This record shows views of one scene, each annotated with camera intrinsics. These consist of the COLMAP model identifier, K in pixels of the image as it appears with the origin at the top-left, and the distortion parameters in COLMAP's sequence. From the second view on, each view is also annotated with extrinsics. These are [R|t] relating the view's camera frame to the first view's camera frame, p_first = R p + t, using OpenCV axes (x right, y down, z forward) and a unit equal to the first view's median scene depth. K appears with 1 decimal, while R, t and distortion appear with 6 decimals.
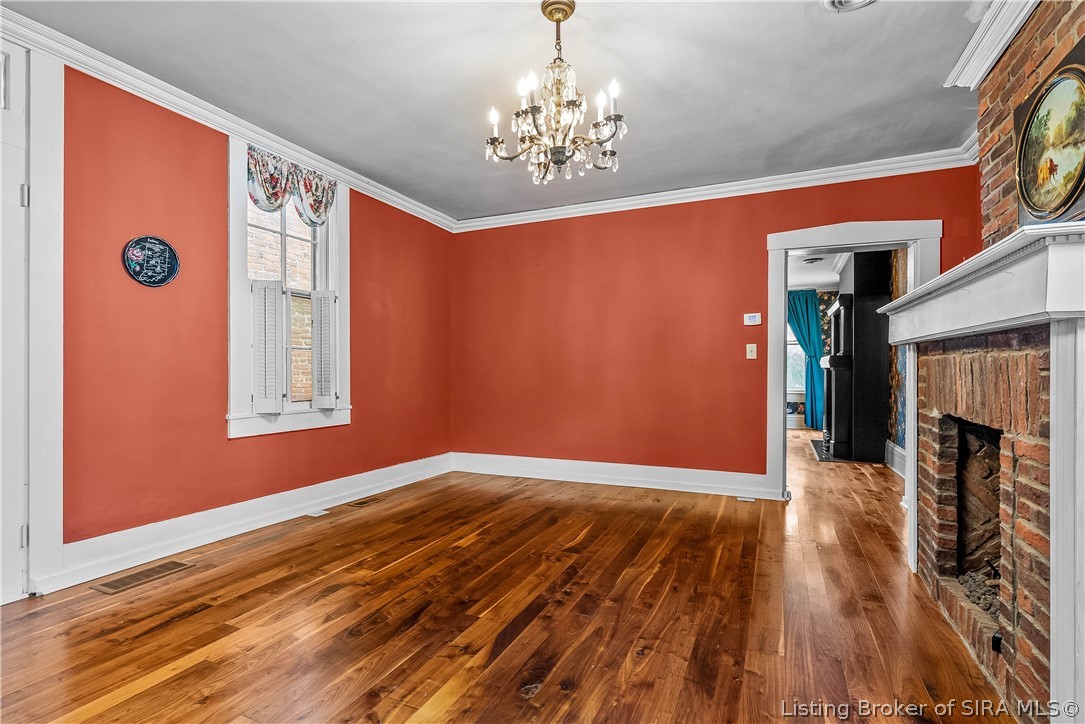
lens RADIAL K [[525.3, 0, 541.2], [0, 525.3, 368.3], [0, 0, 1]] dist [-0.000653, 0.001081]
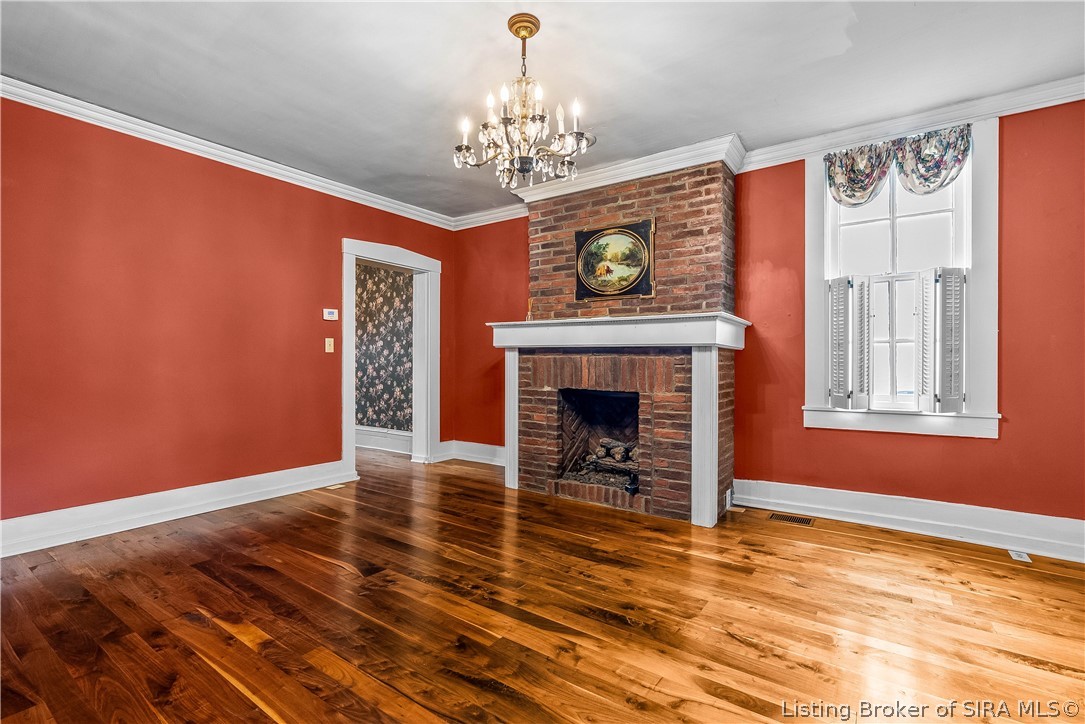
lens RADIAL K [[495.5, 0, 542.3], [0, 495.5, 360.4], [0, 0, 1]] dist [-0.006099, 0.000109]
pose [[0.192853, 0.001273, 0.981227, -0.730159], [-0.005805, 0.999983, -0.000156, -0.006573], [-0.981210, -0.005666, 0.192858, 0.591227]]
